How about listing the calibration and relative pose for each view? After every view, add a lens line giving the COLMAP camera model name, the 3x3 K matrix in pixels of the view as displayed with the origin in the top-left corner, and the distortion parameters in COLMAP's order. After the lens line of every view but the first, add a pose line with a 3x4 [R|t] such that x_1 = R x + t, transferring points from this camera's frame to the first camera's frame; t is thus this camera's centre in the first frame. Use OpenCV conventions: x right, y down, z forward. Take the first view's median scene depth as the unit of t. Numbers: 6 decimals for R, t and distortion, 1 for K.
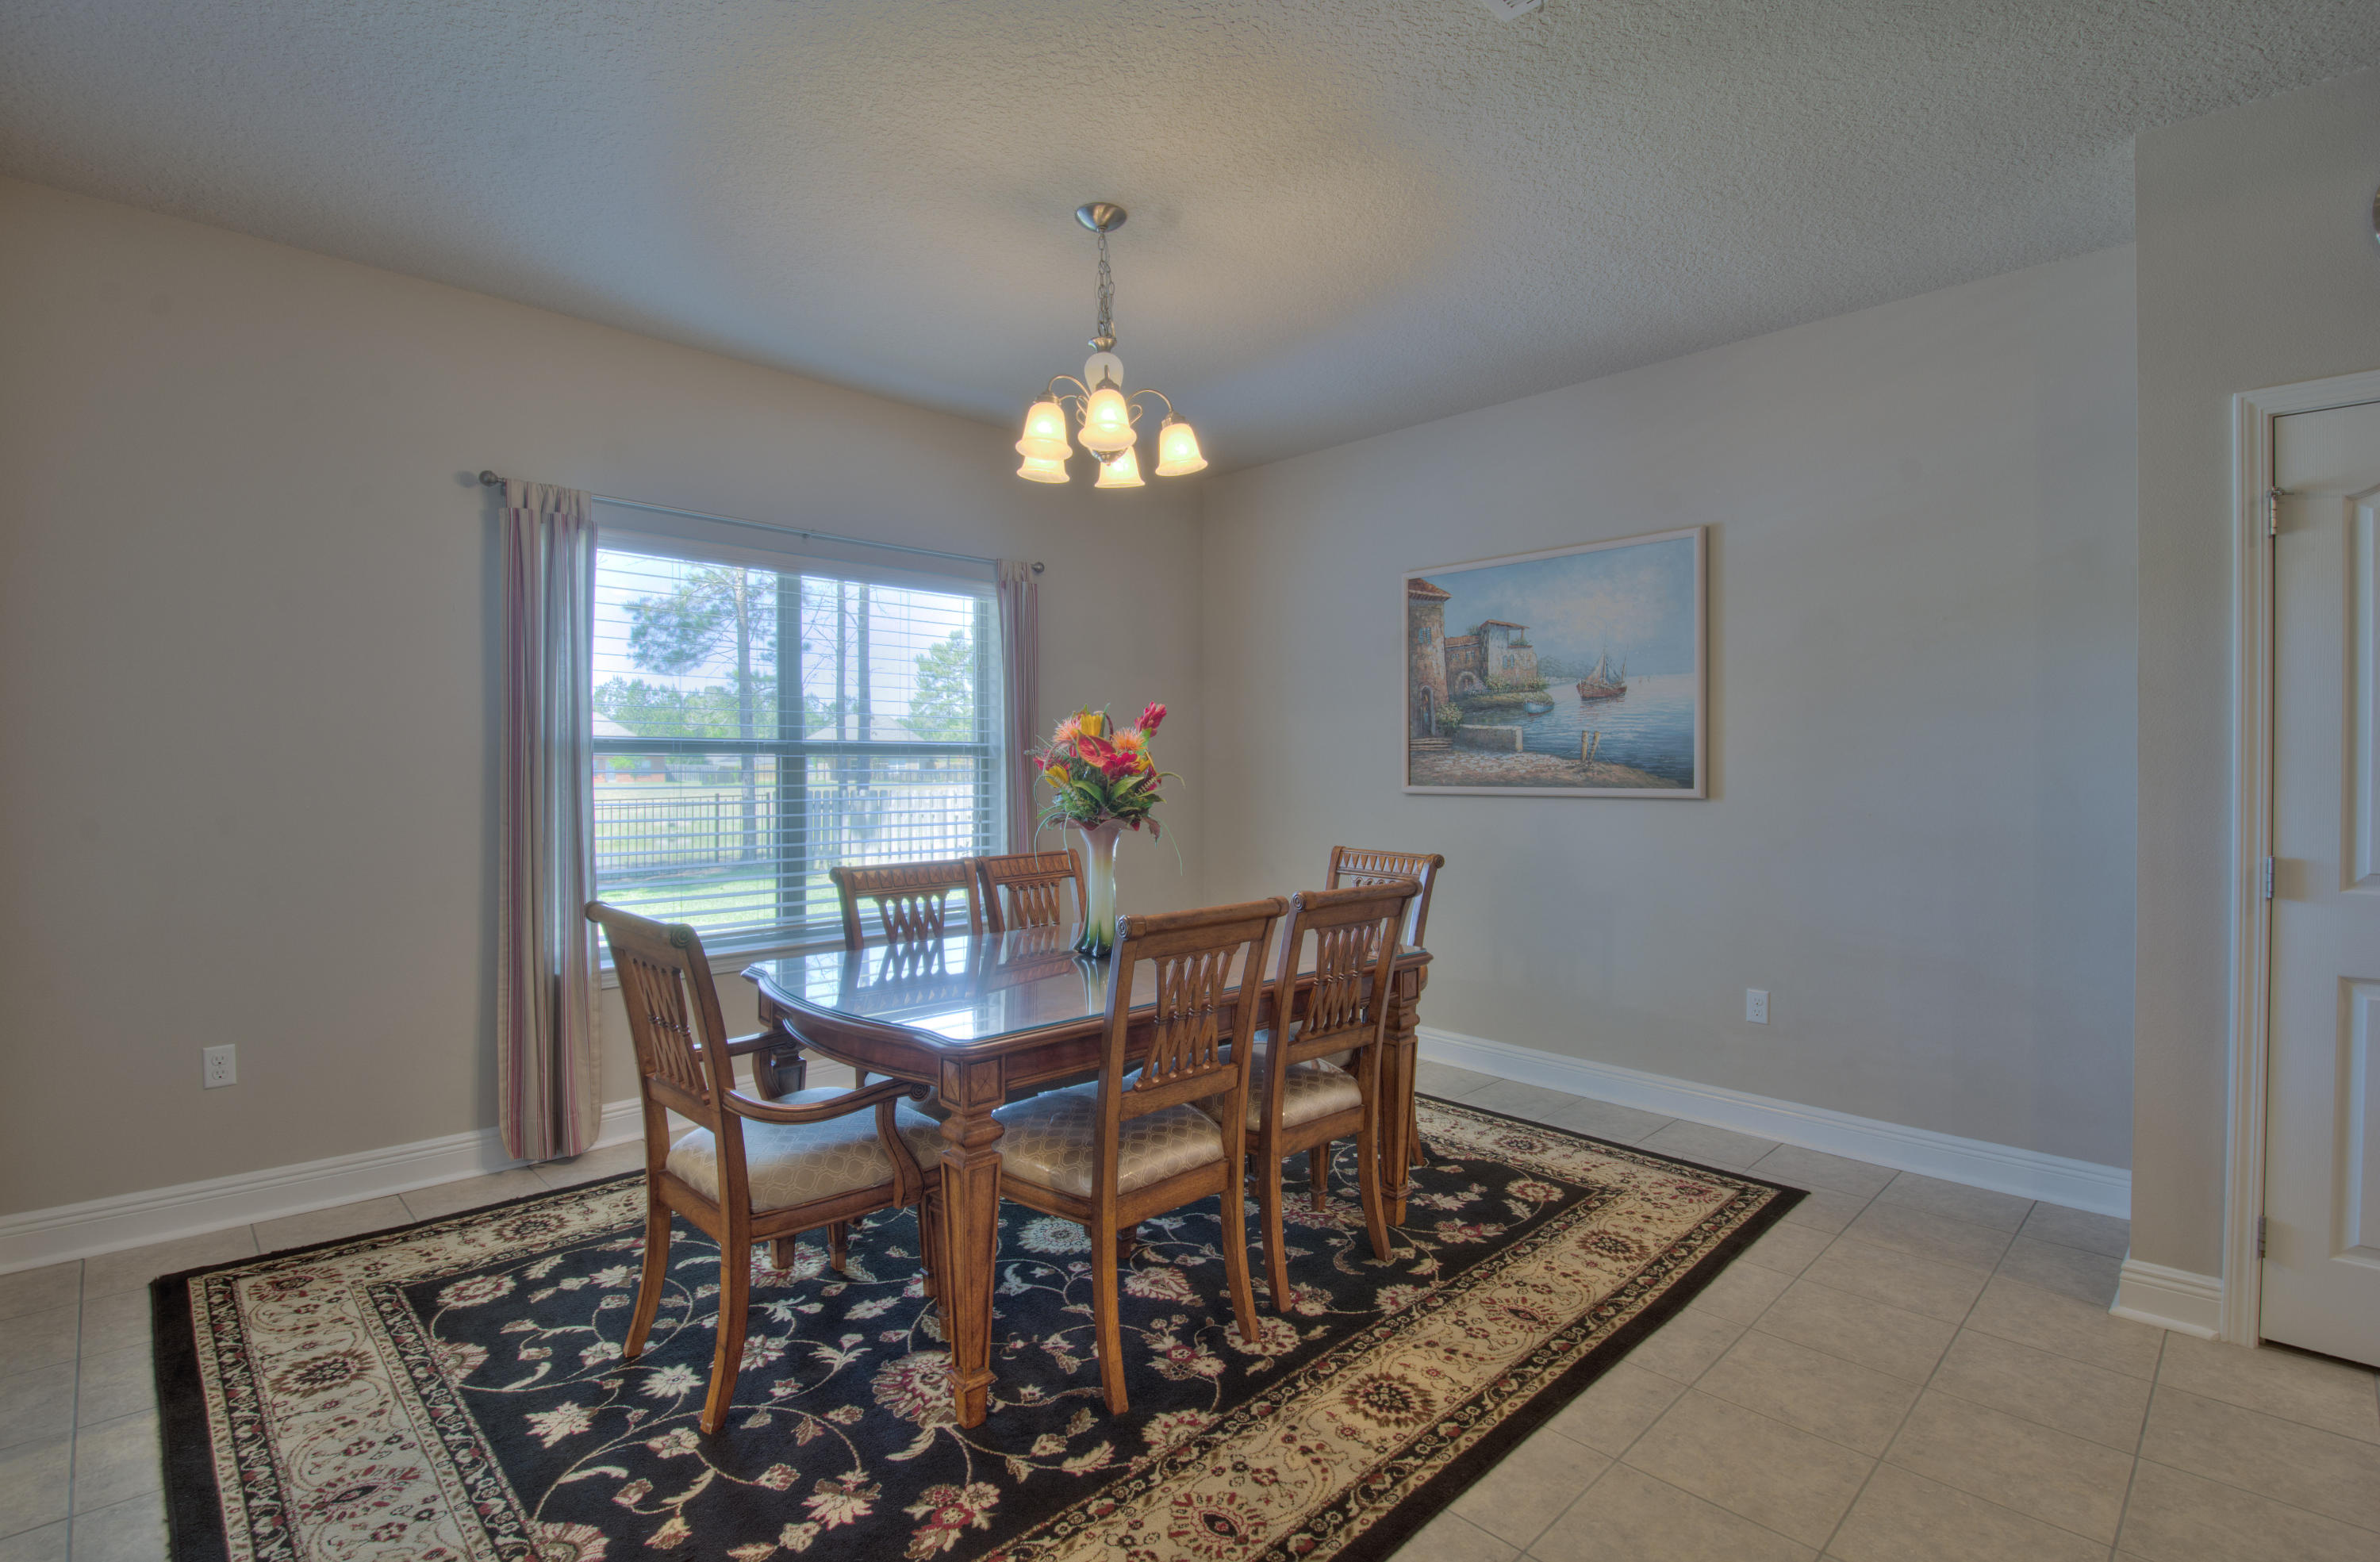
lens RADIAL K [[1114.7, 0, 1157.0], [0, 1114.7, 761.5], [0, 0, 1]] dist [-0.002856, -0.014044]
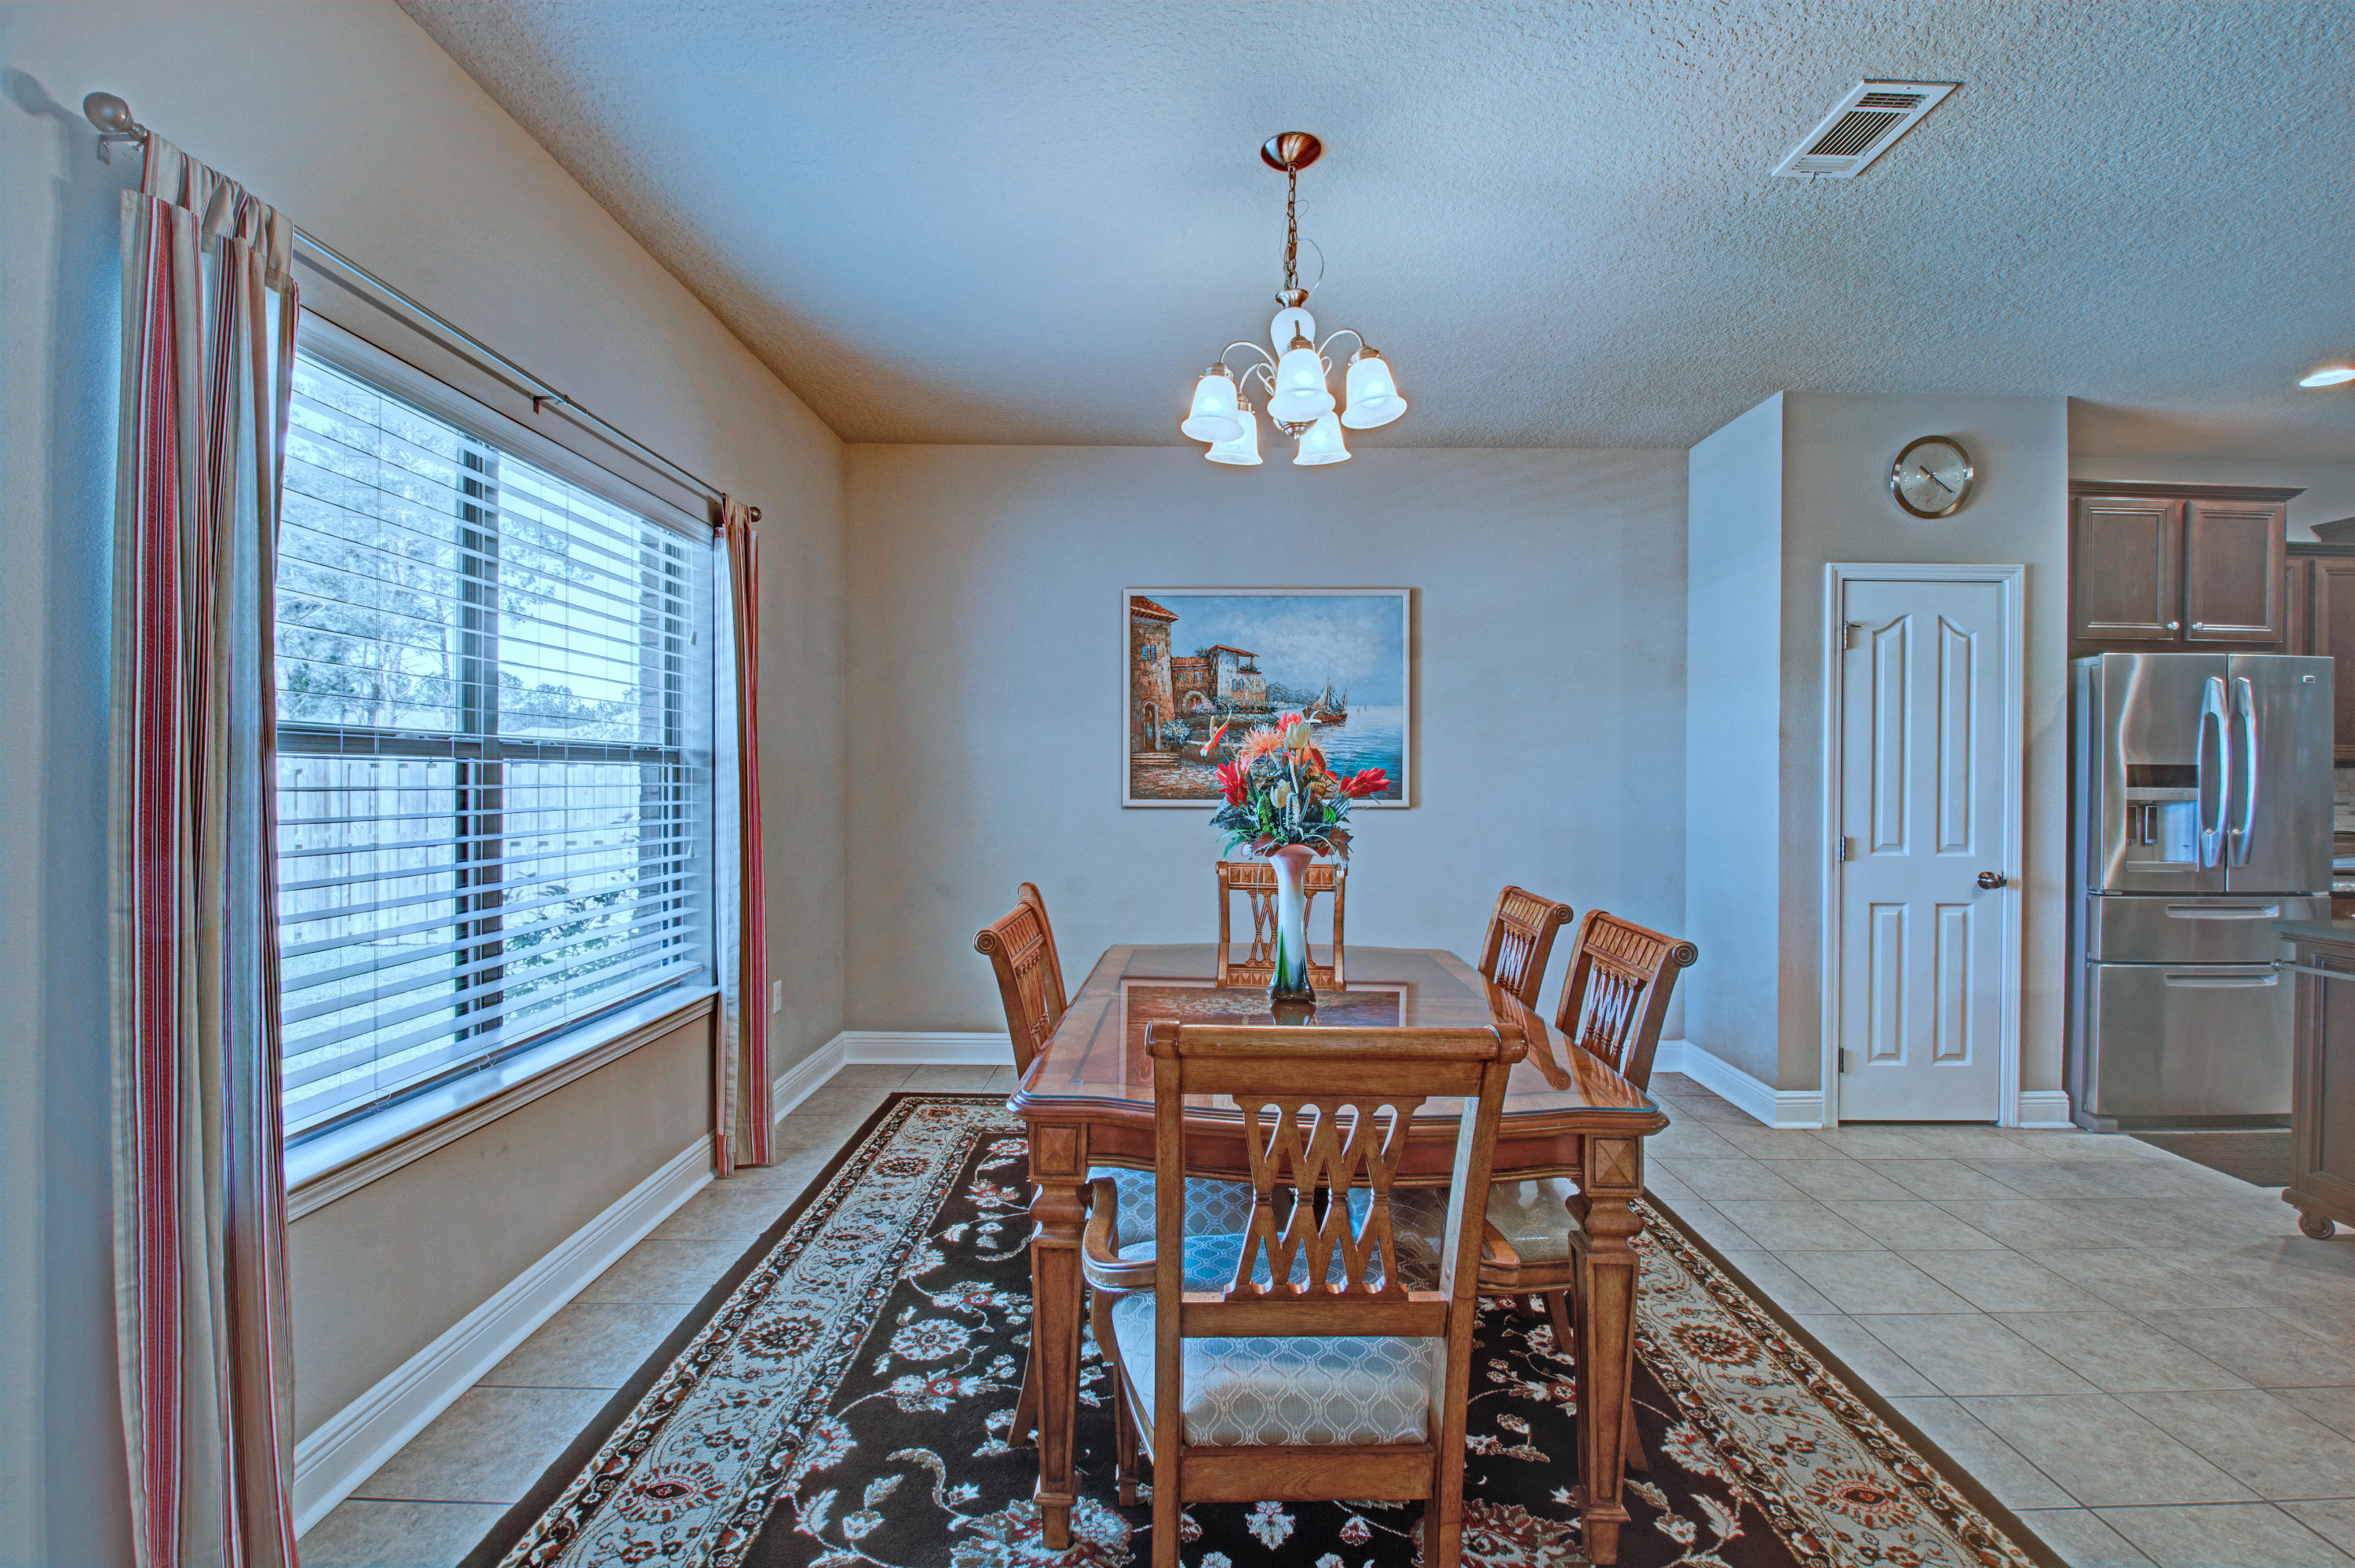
lens RADIAL K [[1043.9, 0, 1164.2], [0, 1043.9, 782.1], [0, 0, 1]] dist [-0.027636, -0.000756]
pose [[0.696152, 0.001174, 0.717894, -0.481911], [-0.008959, 0.999935, 0.007053, -0.000988], [-0.717839, -0.011342, 0.696117, 0.351168]]
